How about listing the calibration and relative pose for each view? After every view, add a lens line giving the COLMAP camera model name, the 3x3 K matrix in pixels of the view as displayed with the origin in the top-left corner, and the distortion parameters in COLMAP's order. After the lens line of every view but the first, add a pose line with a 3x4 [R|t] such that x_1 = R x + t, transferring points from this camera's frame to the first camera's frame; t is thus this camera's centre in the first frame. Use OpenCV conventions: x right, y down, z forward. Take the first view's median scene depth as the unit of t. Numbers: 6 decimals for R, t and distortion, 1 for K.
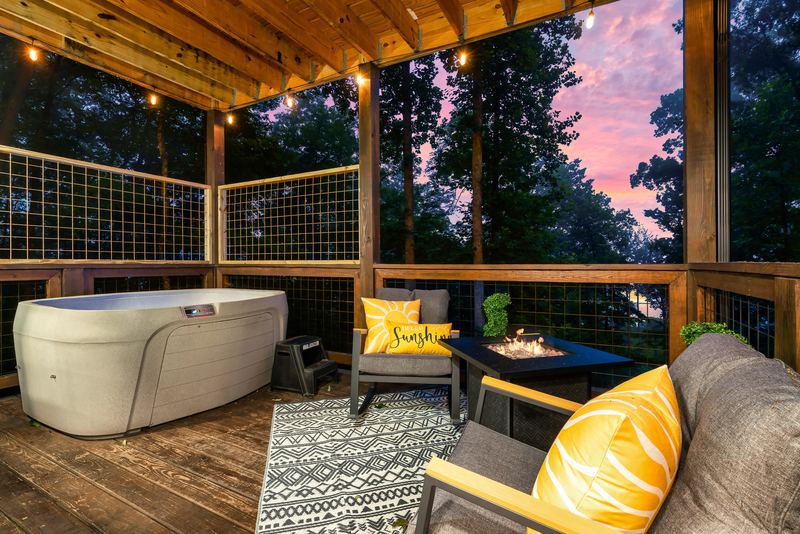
lens RADIAL K [[382.3, 0, 393.8], [0, 382.3, 268.5], [0, 0, 1]] dist [-0.049268, 0.028983]
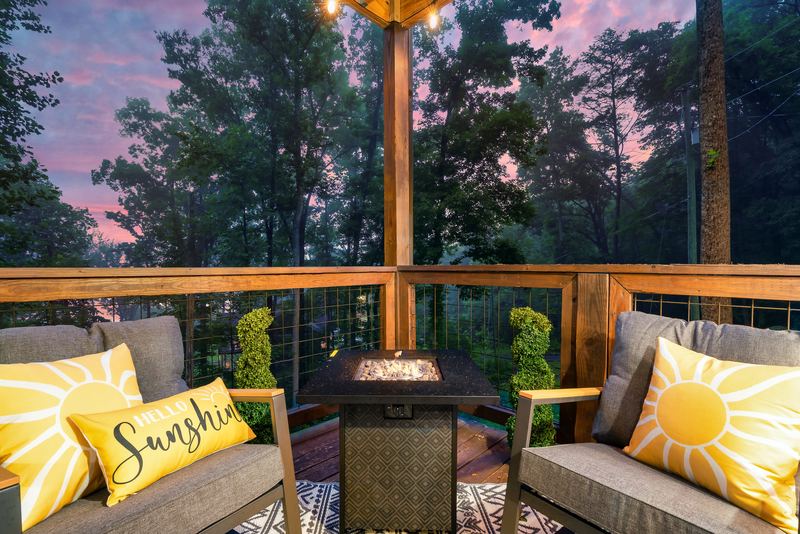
lens RADIAL K [[382.3, 0, 393.8], [0, 382.3, 268.5], [0, 0, 1]] dist [-0.049268, 0.028983]
pose [[0.282366, 0.002351, 0.959304, -0.053204], [0.011224, 0.999920, -0.005754, 0.000157], [-0.959241, 0.012392, 0.282317, 0.121833]]
